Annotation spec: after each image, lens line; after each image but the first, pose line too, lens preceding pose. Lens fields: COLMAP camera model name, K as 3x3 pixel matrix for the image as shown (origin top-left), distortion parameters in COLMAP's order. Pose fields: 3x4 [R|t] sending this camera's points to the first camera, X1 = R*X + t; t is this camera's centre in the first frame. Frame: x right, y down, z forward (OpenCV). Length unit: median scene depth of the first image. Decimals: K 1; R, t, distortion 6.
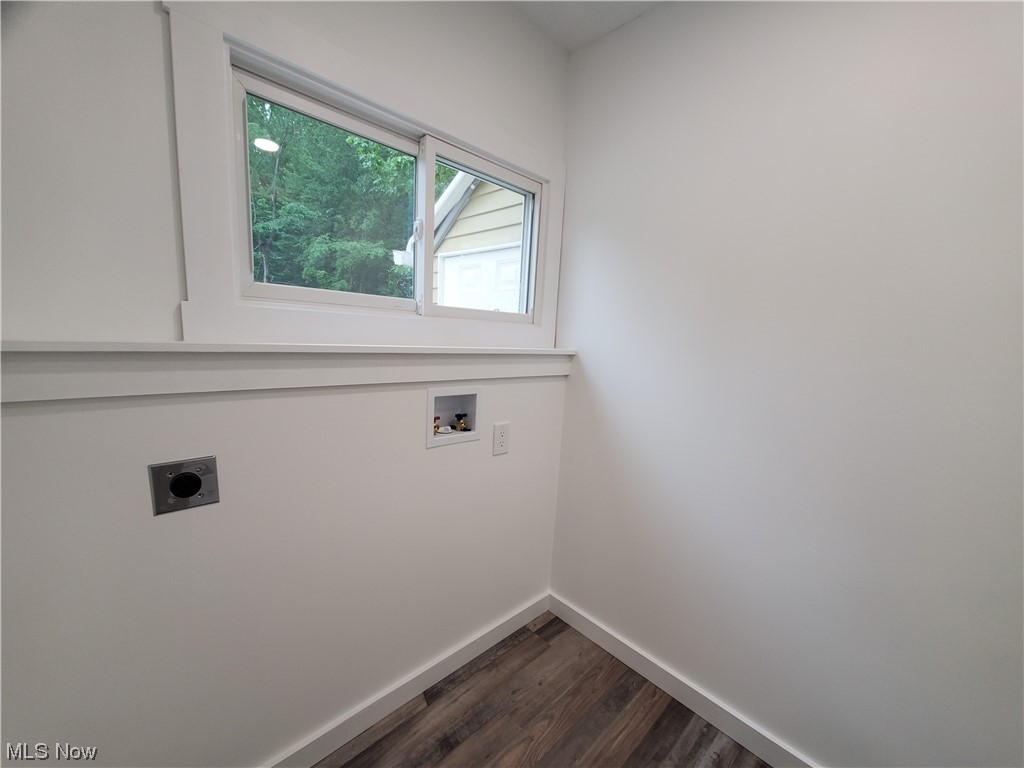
lens RADIAL K [[405.2, 0, 514.3], [0, 405.2, 386.1], [0, 0, 1]] dist [0.001106, -0.000887]
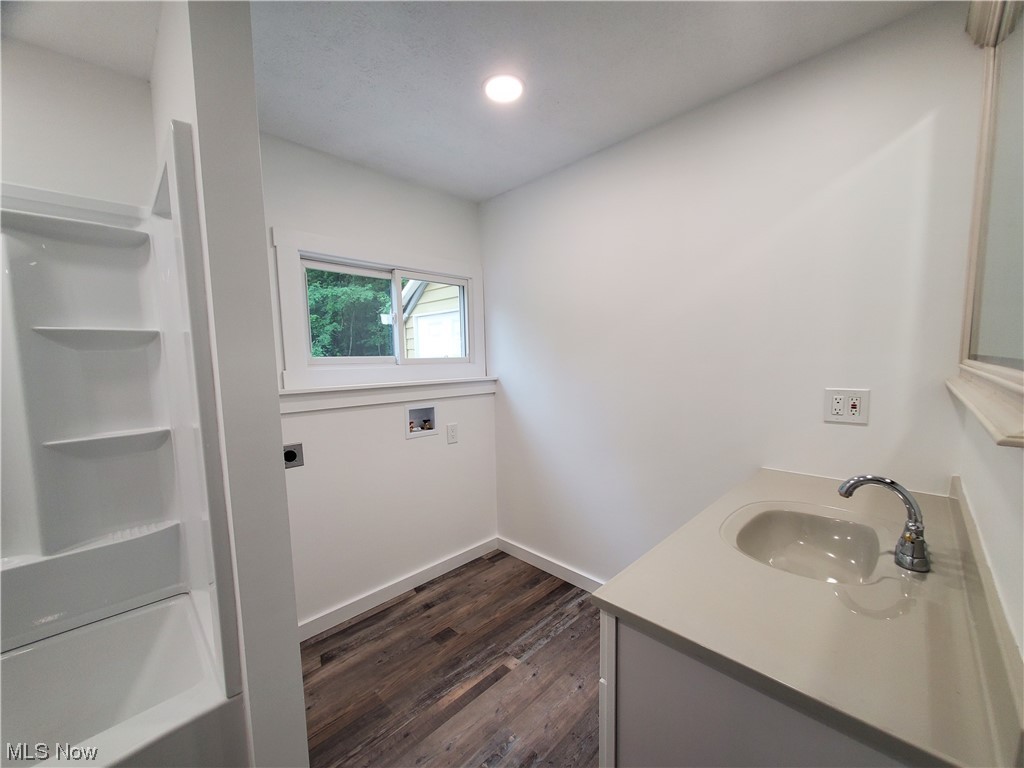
lens RADIAL K [[405.2, 0, 514.7], [0, 405.2, 385.0], [0, 0, 1]] dist [0.001106, -0.000887]
pose [[0.996849, -0.077718, 0.015858, 0.214395], [0.078578, 0.994868, -0.063745, 0.058235], [-0.010822, 0.064790, 0.997840, -0.683986]]
